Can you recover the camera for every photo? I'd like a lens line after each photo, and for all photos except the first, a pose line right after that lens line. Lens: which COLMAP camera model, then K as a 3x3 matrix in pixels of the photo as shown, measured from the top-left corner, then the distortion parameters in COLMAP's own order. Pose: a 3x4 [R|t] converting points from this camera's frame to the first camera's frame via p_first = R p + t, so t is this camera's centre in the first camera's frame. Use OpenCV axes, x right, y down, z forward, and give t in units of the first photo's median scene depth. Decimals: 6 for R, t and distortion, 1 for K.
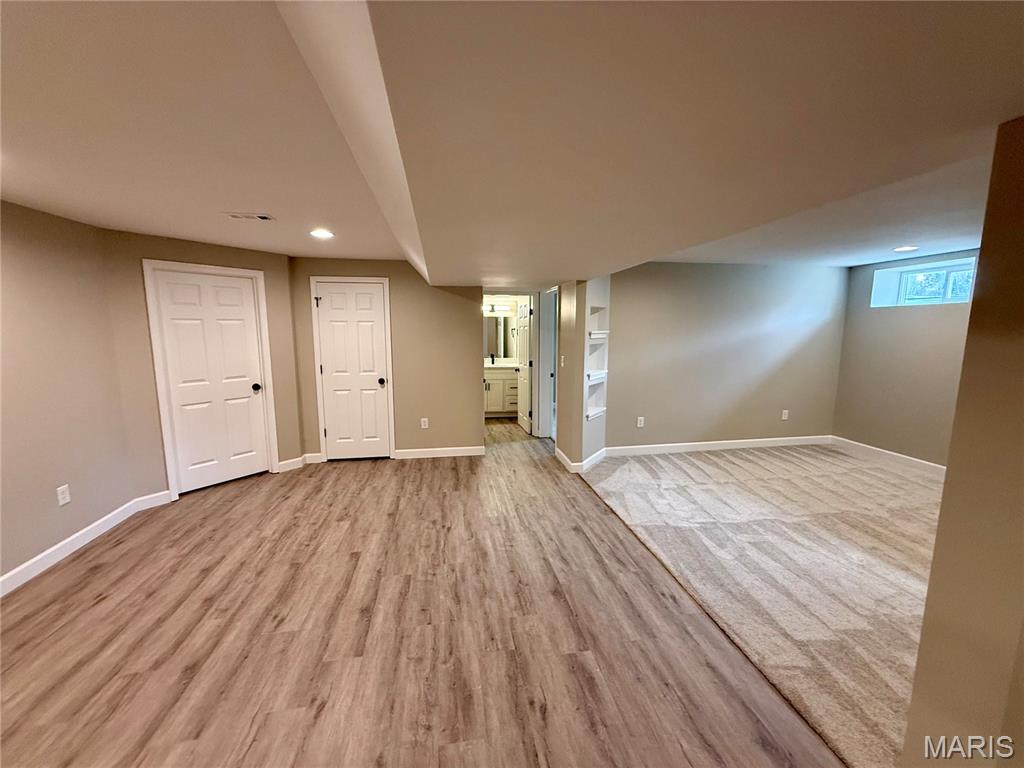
lens RADIAL K [[409.4, 0, 509.5], [0, 409.4, 379.6], [0, 0, 1]] dist [0.002480, 0.000163]
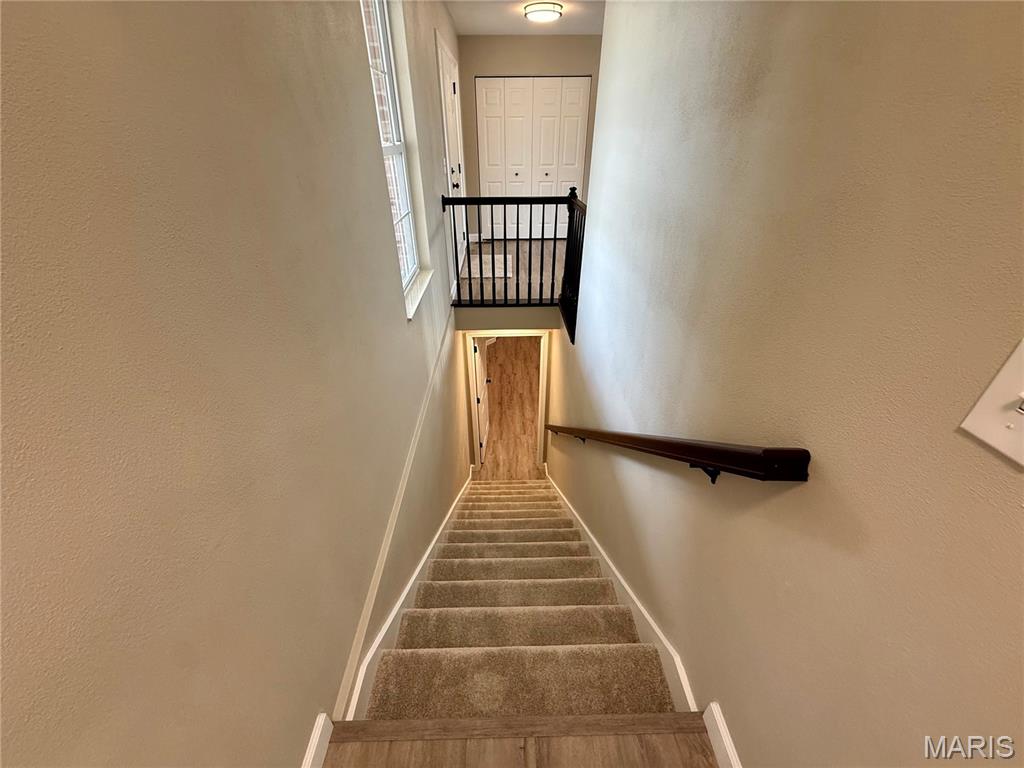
lens RADIAL K [[407.9, 0, 508.9], [0, 407.9, 383.1], [0, 0, 1]] dist [0.000018, 0.000213]
pose [[0.988922, 0.070591, -0.130574, -0.360015], [-0.009847, 0.908937, 0.416816, -0.467409], [0.148107, -0.410913, 0.899564, -1.213992]]
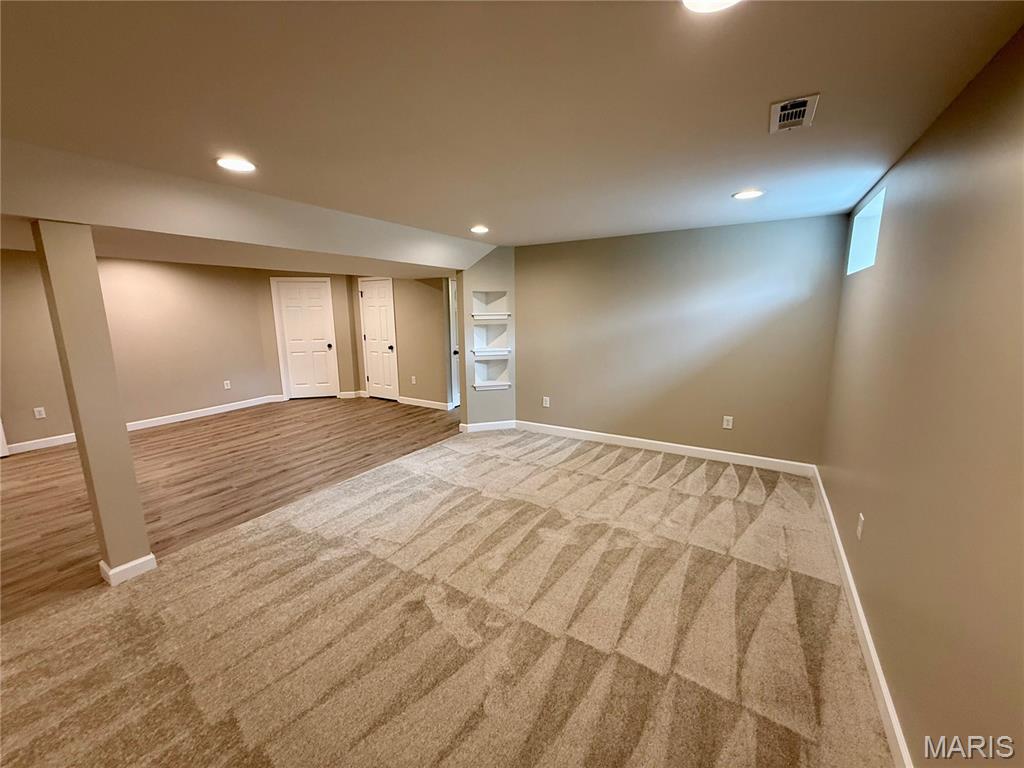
lens RADIAL K [[407.9, 0, 508.9], [0, 407.9, 383.1], [0, 0, 1]] dist [0.000018, 0.000213]
pose [[0.756267, 0.110917, -0.644792, 1.122522], [-0.073427, 0.993688, 0.084812, -0.028346], [0.650129, -0.016795, 0.759638, 0.201582]]
